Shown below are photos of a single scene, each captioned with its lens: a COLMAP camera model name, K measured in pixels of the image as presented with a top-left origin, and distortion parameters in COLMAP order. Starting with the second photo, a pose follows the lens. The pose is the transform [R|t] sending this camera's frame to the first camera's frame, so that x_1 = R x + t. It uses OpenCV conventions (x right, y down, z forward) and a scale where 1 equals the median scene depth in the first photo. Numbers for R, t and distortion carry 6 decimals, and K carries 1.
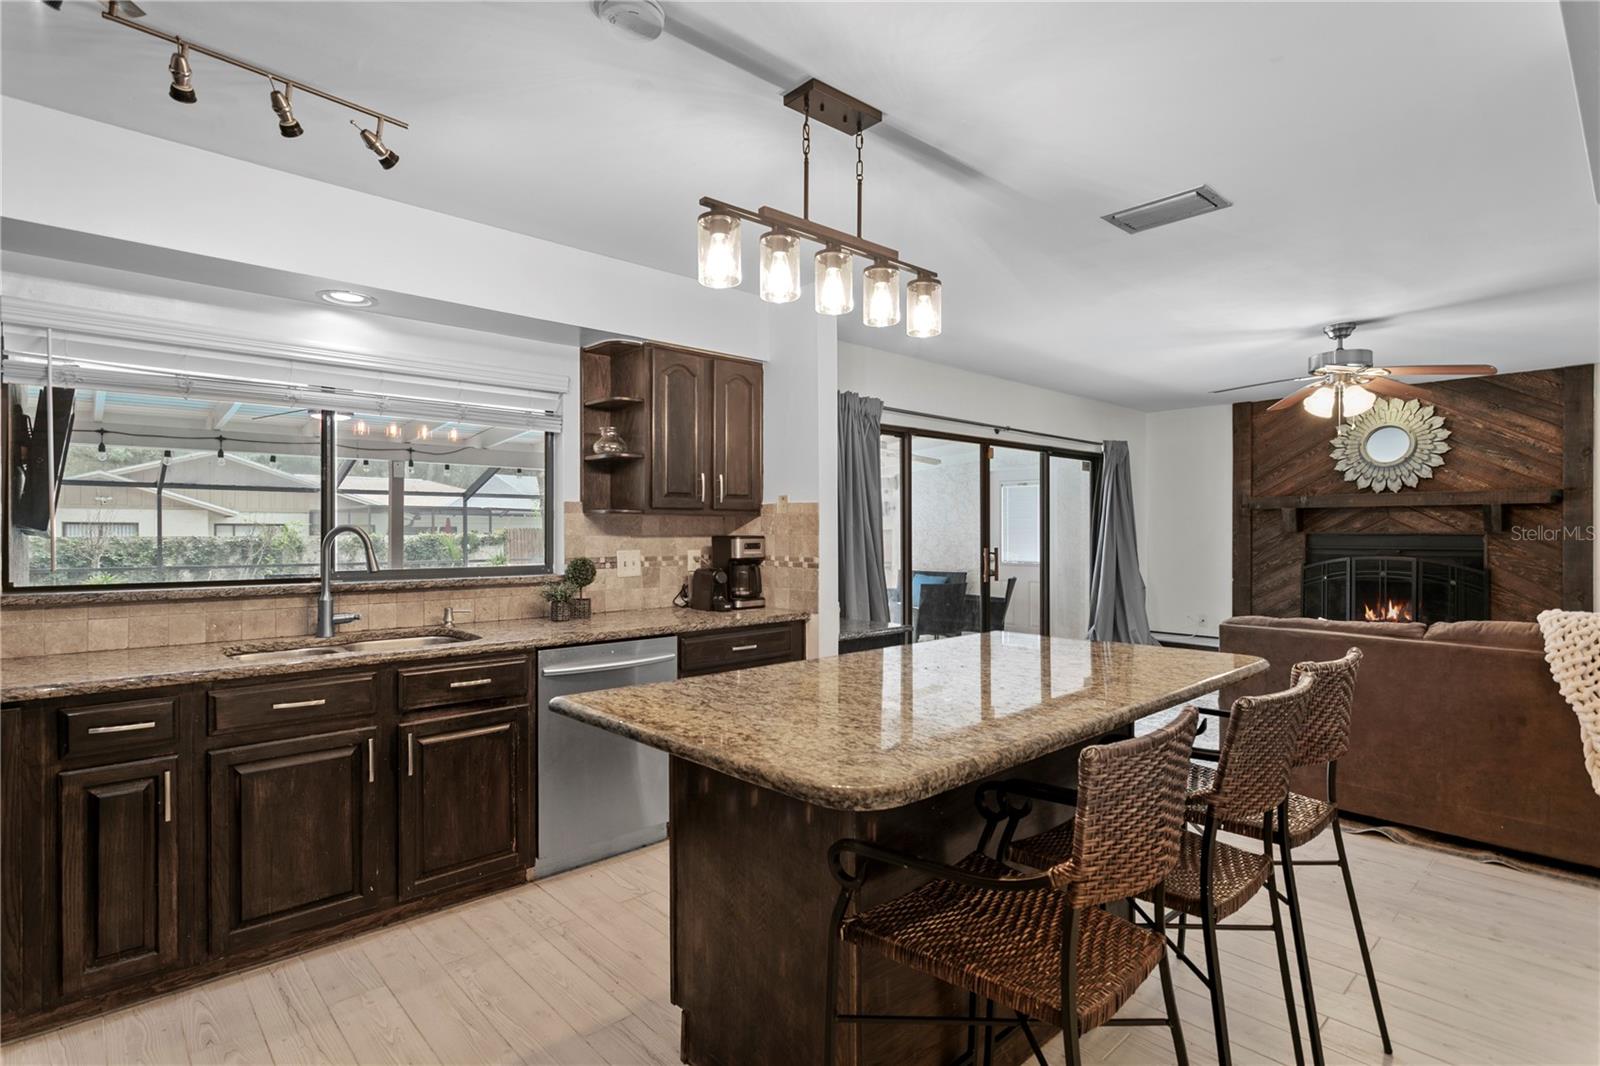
lens RADIAL K [[793.9, 0, 772.6], [0, 793.9, 533.9], [0, 0, 1]] dist [-0.006729, 0.002407]
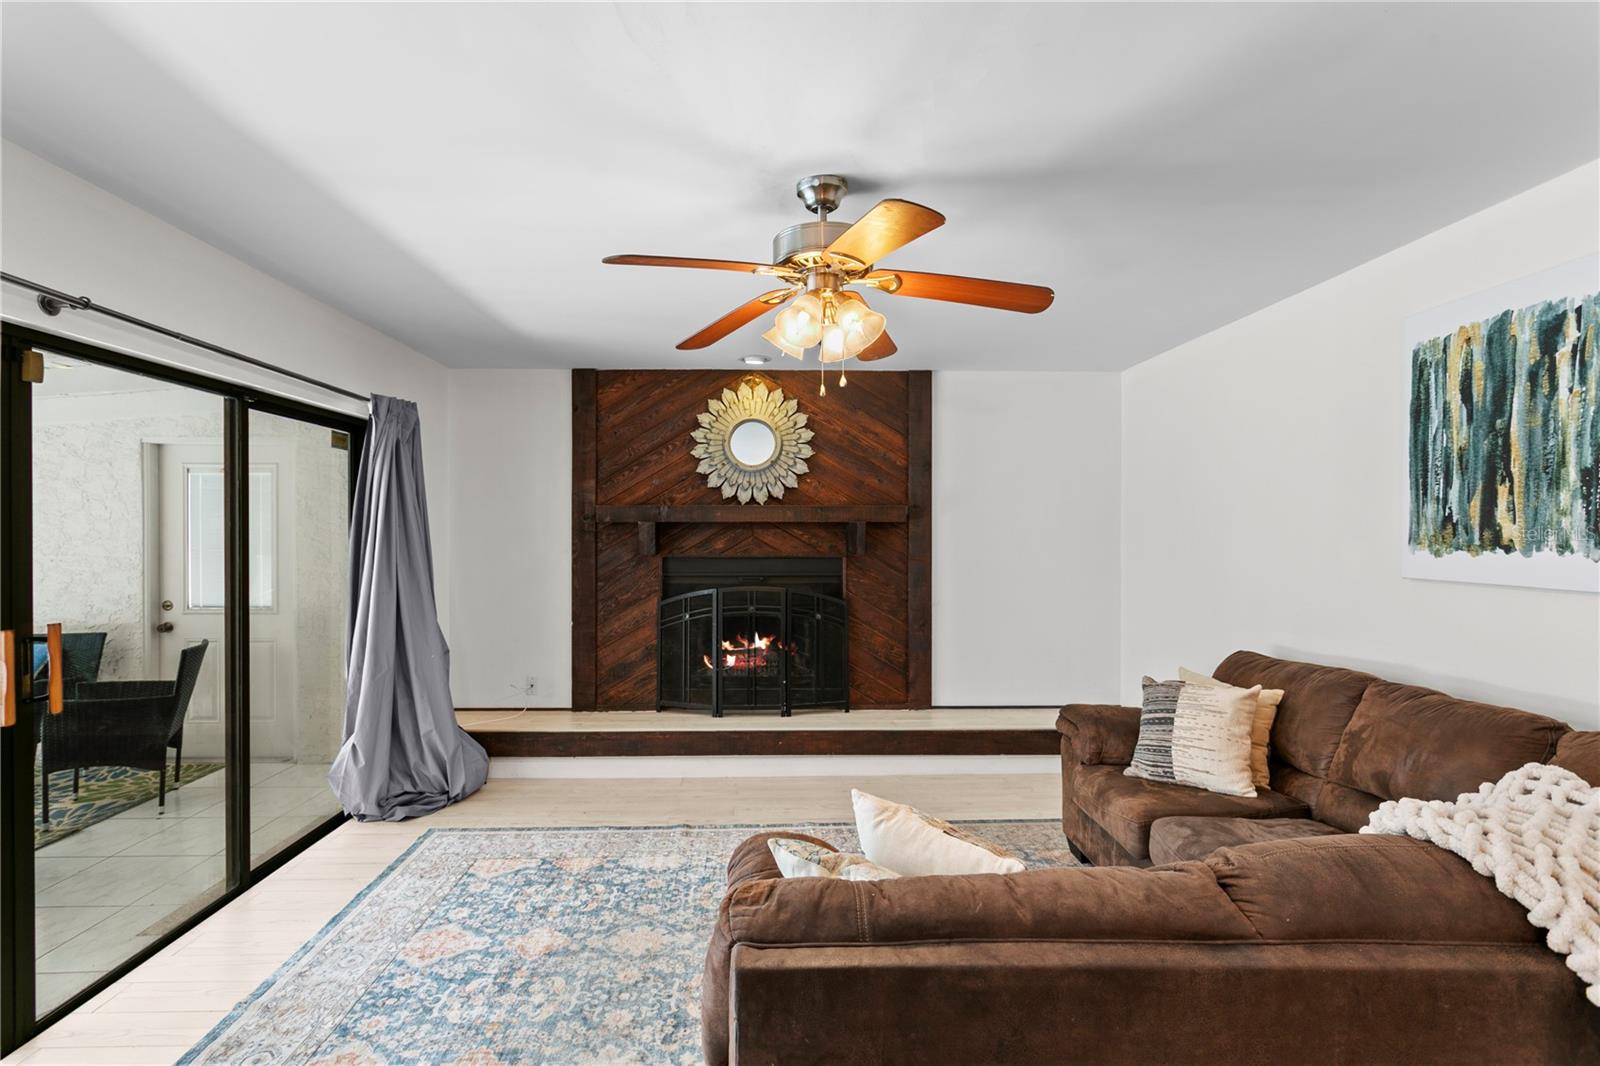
lens RADIAL K [[769.3, 0, 787.6], [0, 769.3, 537.3], [0, 0, 1]] dist [0.002897, 0.002526]
pose [[0.648942, -0.004957, 0.760822, 0.221010], [0.002006, 0.999986, 0.004804, -0.023355], [-0.760835, -0.001591, 0.648943, 0.484038]]
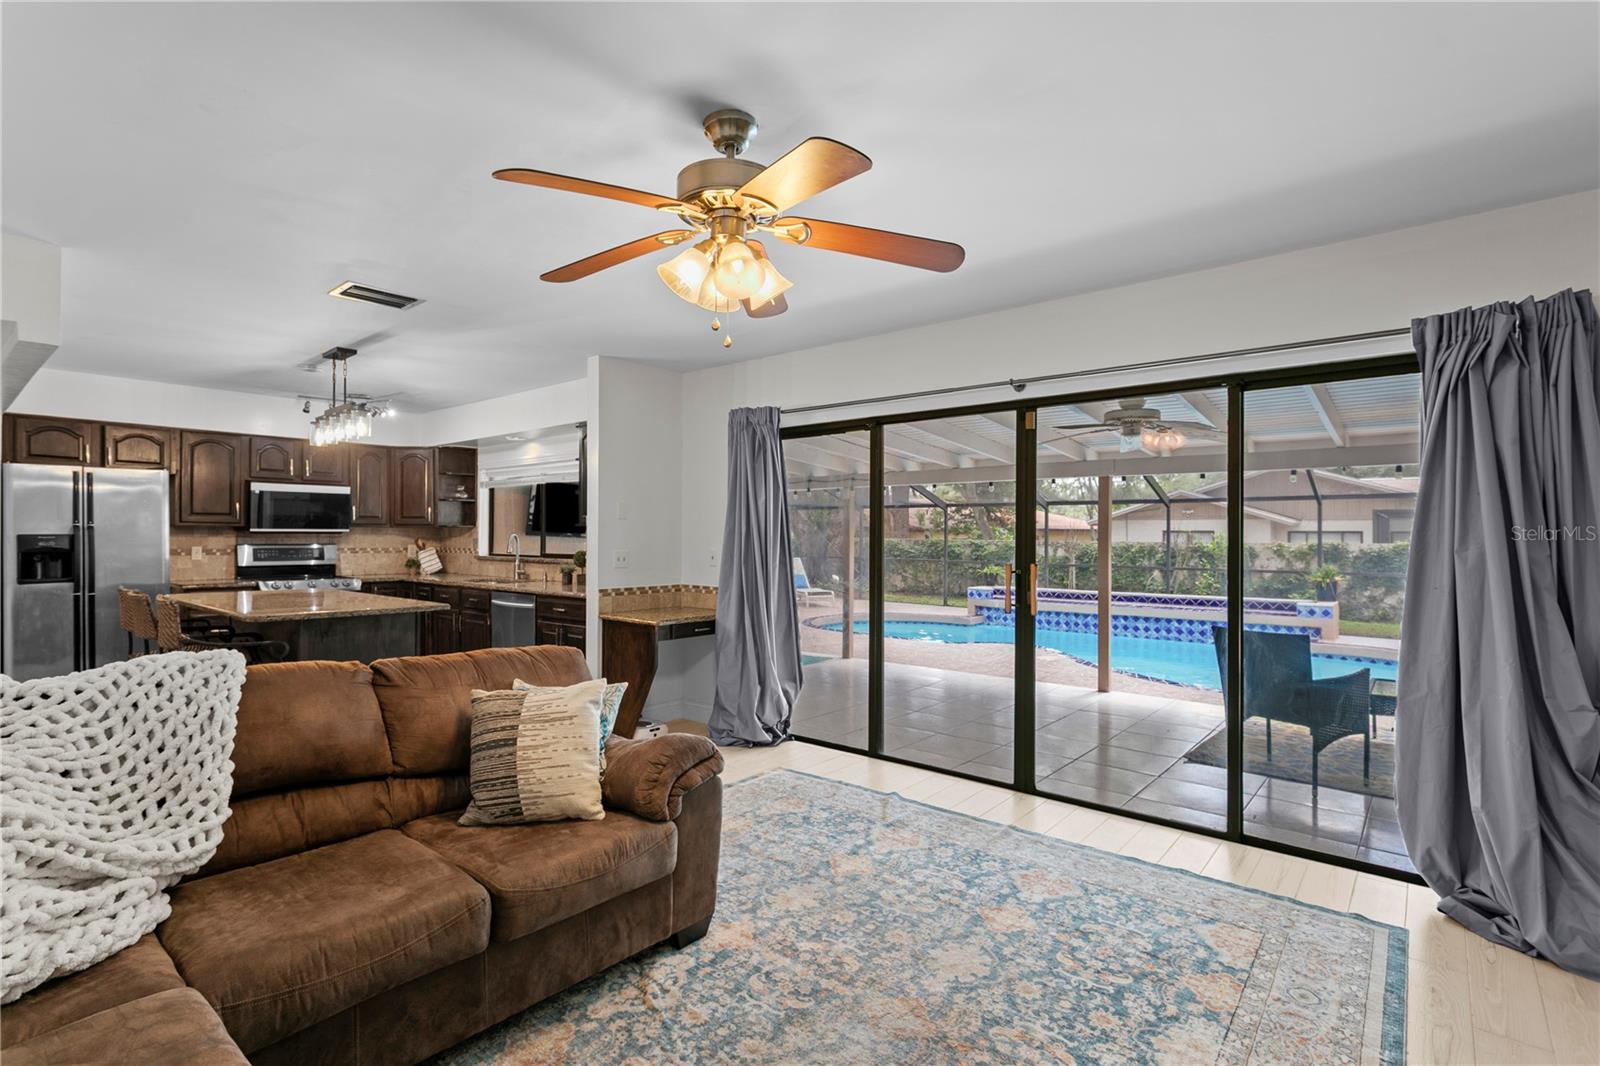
lens RADIAL K [[769.3, 0, 759.9], [0, 769.3, 528.4], [0, 0, 1]] dist [0.002897, 0.002526]
pose [[0.091782, -0.007685, -0.995749, 0.864141], [-0.009052, 0.999922, -0.008551, -0.003800], [0.995738, 0.009798, 0.091705, 0.693310]]
